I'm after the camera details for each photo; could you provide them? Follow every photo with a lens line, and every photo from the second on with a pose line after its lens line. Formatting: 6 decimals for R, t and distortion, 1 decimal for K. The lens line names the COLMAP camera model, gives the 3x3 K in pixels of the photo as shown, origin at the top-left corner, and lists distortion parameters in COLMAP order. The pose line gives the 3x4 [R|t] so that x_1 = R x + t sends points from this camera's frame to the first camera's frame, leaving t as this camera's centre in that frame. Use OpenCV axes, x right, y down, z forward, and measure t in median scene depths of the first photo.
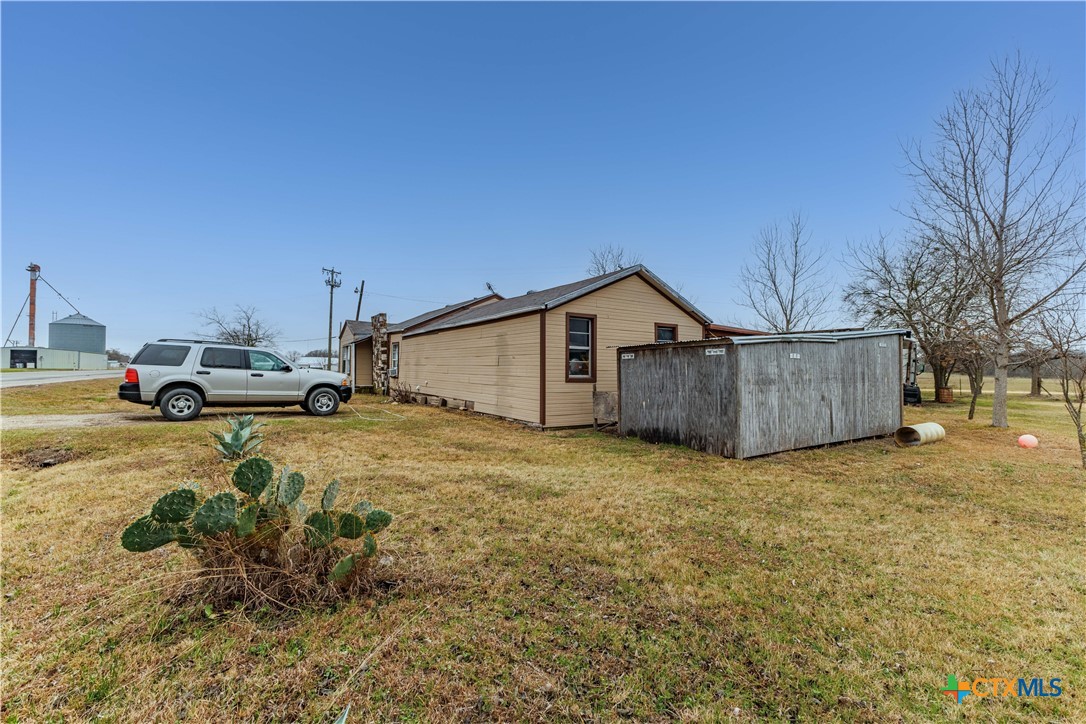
lens RADIAL K [[472.5, 0, 542.3], [0, 472.5, 360.3], [0, 0, 1]] dist [0.012851, -0.005235]
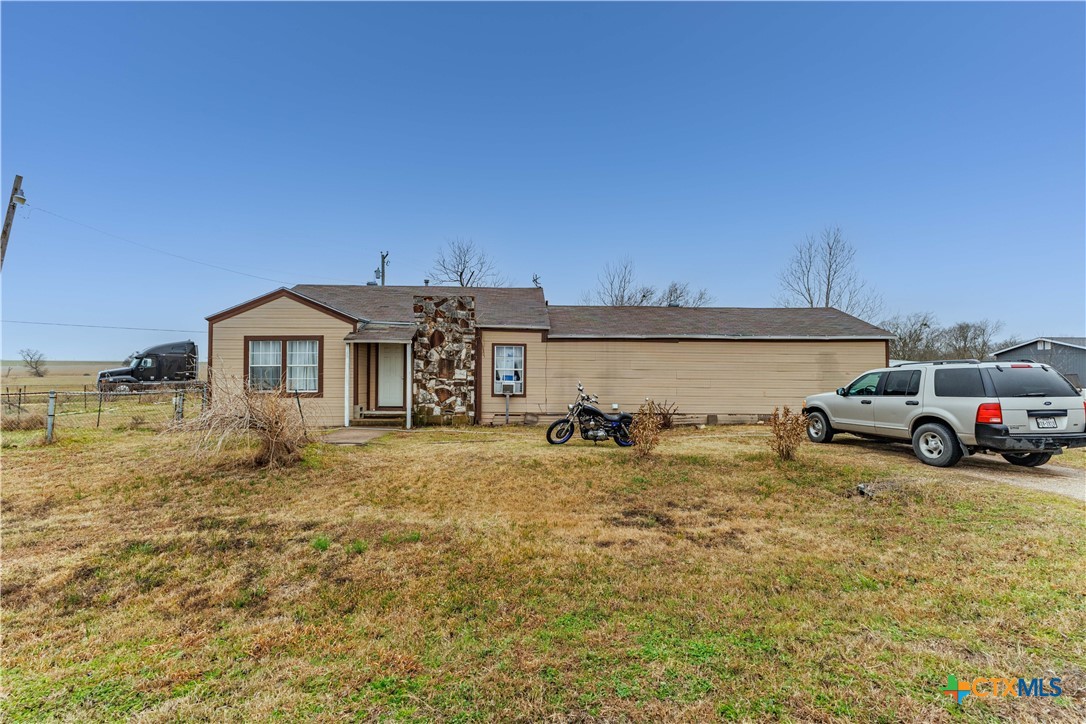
lens RADIAL K [[472.5, 0, 542.3], [0, 472.5, 360.3], [0, 0, 1]] dist [0.012851, -0.005235]
pose [[0.498893, 0.010941, 0.866595, -1.659728], [-0.019054, 0.999817, -0.001653, -0.026438], [-0.866454, -0.015688, 0.499010, 1.172861]]
